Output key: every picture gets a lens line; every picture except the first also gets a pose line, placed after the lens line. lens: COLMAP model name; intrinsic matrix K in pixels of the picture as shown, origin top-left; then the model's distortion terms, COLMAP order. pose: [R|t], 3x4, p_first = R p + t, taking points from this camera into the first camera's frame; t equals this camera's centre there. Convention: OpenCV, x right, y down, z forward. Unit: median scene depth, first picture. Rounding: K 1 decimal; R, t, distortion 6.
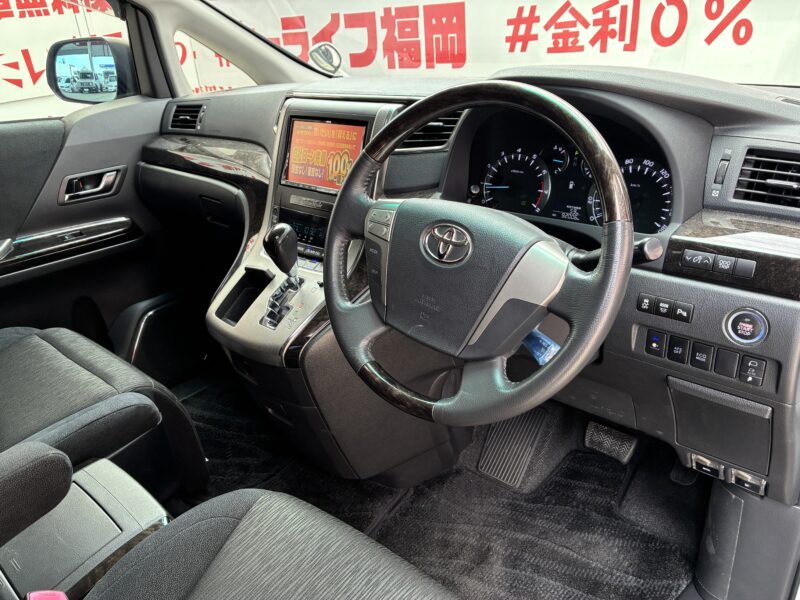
lens RADIAL K [[601.4, 0, 403.4], [0, 601.4, 298.4], [0, 0, 1]] dist [0.020039, -0.004315]
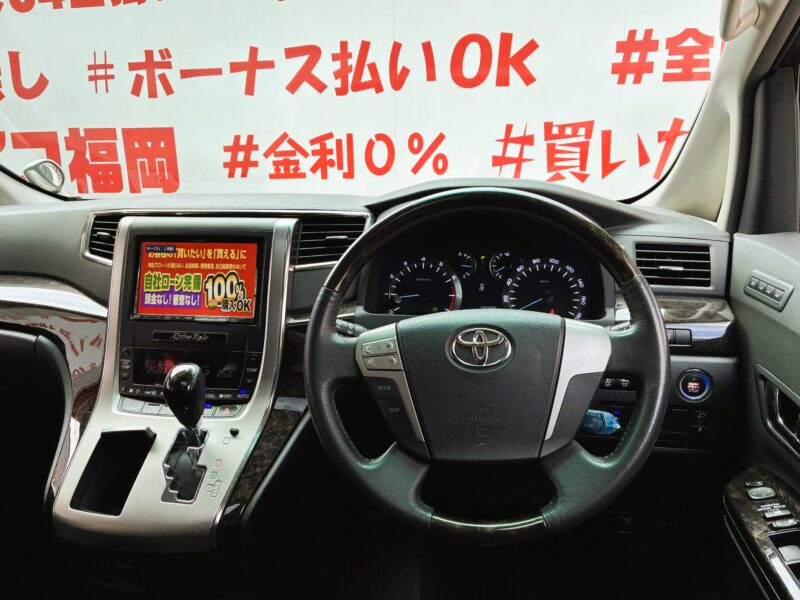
lens RADIAL K [[615.7, 0, 397.3], [0, 615.7, 301.8], [0, 0, 1]] dist [0.013311, 0.008705]
pose [[0.844477, -0.088267, 0.528269, -0.160391], [0.190746, 0.971220, -0.142644, -0.014395], [-0.500474, 0.221224, 0.837010, 0.068013]]
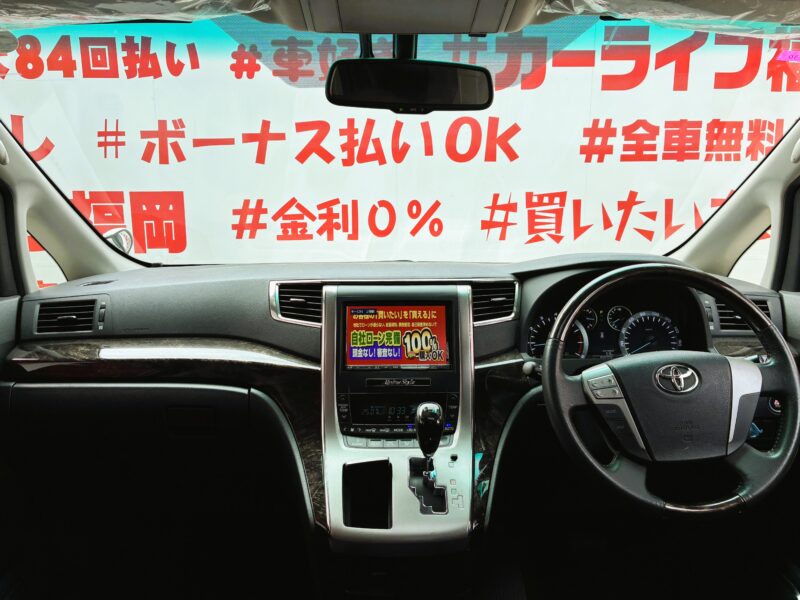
lens RADIAL K [[610.0, 0, 403.2], [0, 610.0, 300.0], [0, 0, 1]] dist [0.043391, -0.050831]
pose [[0.735734, -0.058814, 0.674713, -0.374373], [0.245255, 0.951746, -0.184473, -0.045538], [-0.631305, 0.301200, 0.714656, 0.104165]]
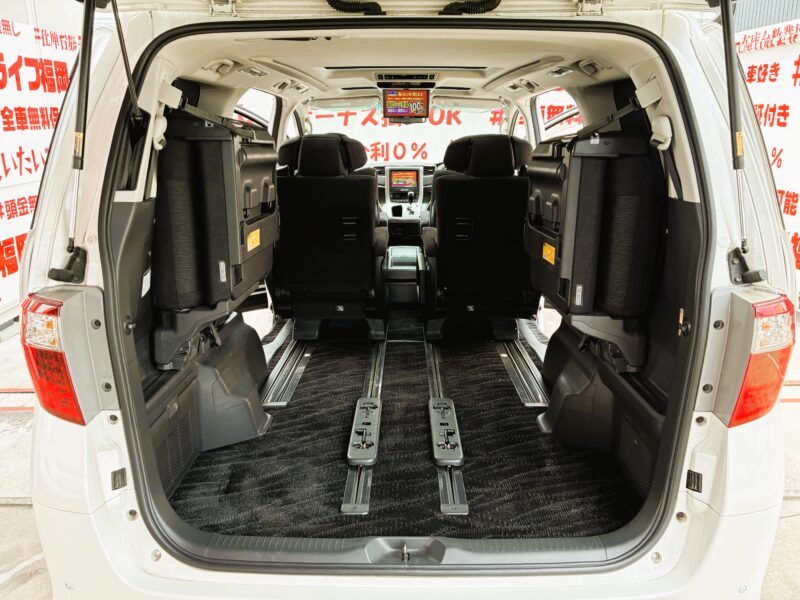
lens RADIAL K [[601.4, 0, 403.4], [0, 601.4, 298.4], [0, 0, 1]] dist [0.020039, -0.004315]
pose [[0.751833, -0.120604, 0.648229, -1.333842], [0.236246, 0.967129, -0.094068, 0.433374], [-0.615576, 0.223865, 0.755612, -0.891060]]
